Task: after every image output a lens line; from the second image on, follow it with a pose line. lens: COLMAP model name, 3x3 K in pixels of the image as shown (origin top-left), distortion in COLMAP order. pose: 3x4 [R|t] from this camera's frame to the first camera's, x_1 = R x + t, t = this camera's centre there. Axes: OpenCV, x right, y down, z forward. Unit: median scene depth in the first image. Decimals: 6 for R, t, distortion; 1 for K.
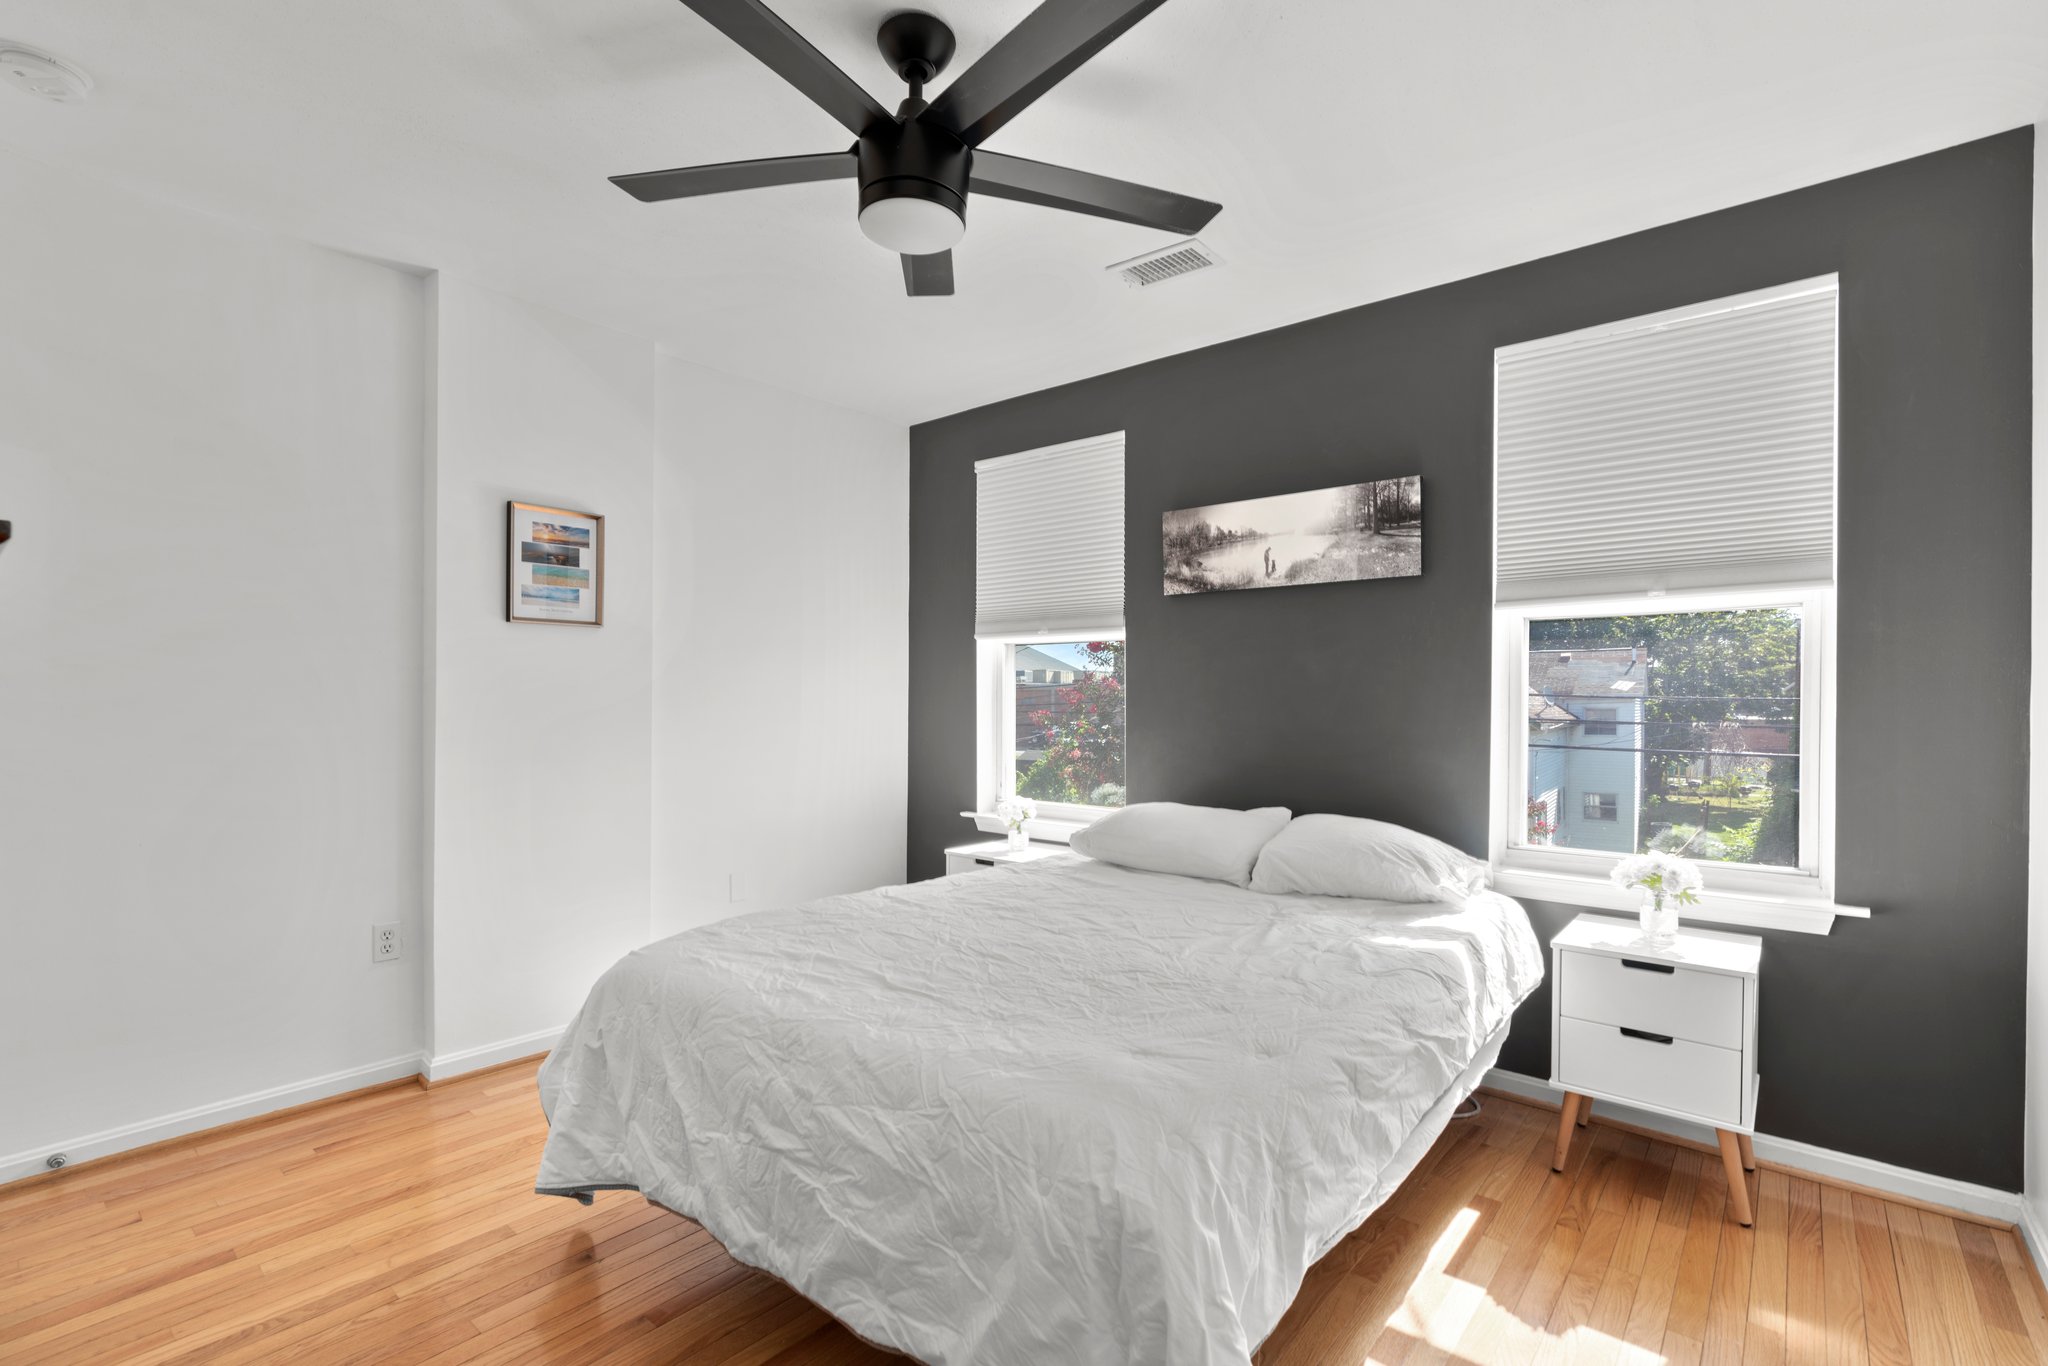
lens RADIAL K [[923.0, 0, 1016.5], [0, 923.0, 697.0], [0, 0, 1]] dist [-0.013274, 0.000561]
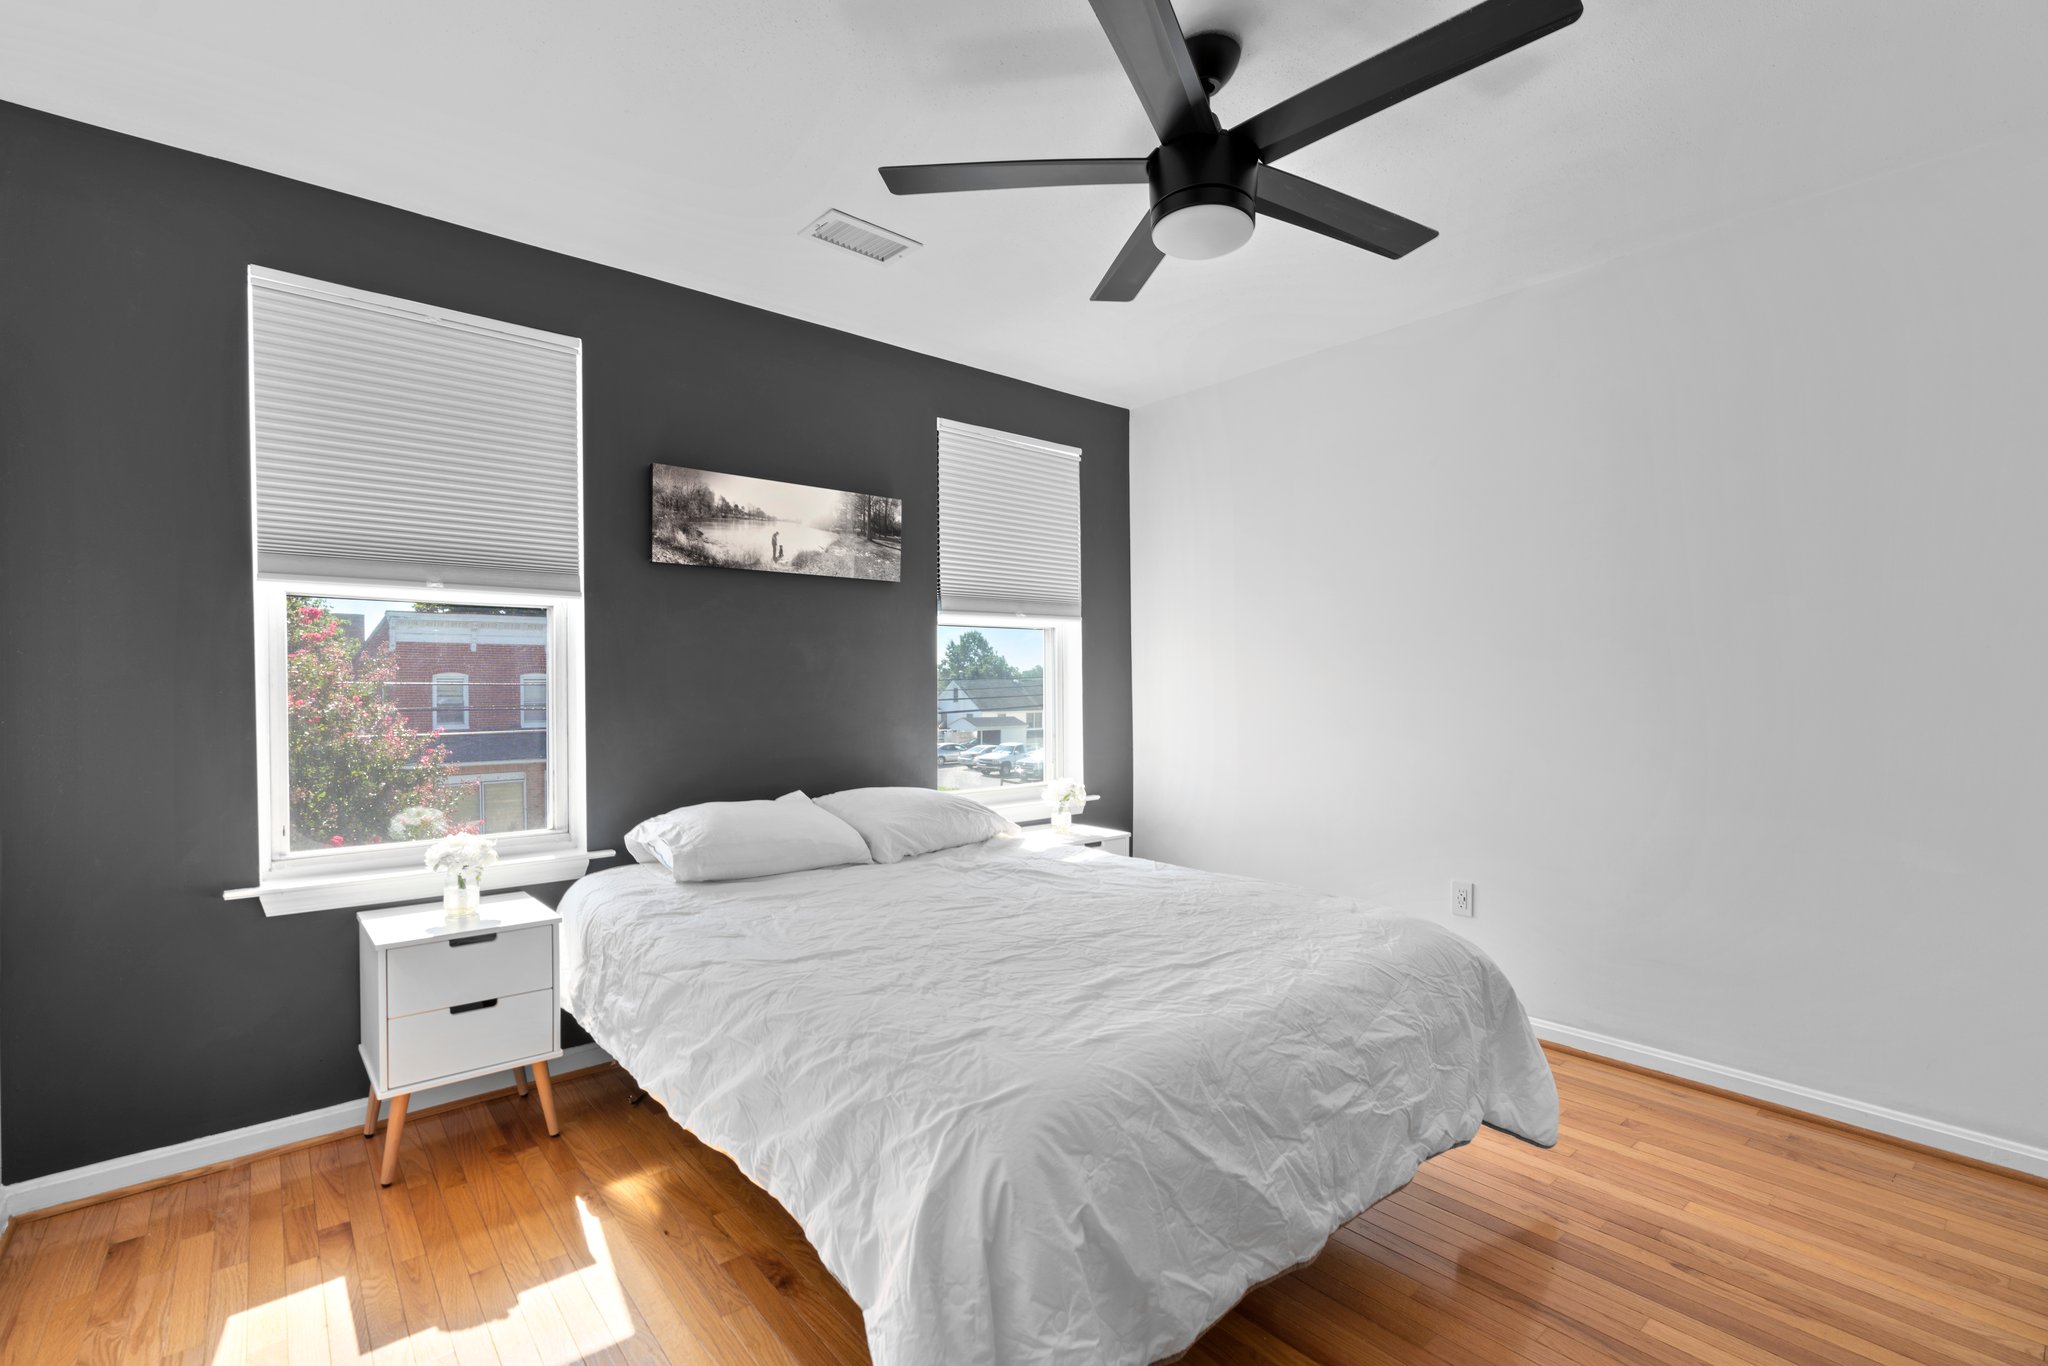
lens RADIAL K [[923.0, 0, 1015.1], [0, 923.0, 682.8], [0, 0, 1]] dist [-0.013274, 0.000561]
pose [[0.178072, -0.000283, 0.984017, -0.665953], [0.002047, 0.999998, -0.000082, 0.001132], [-0.984015, 0.002029, 0.178073, 0.575916]]
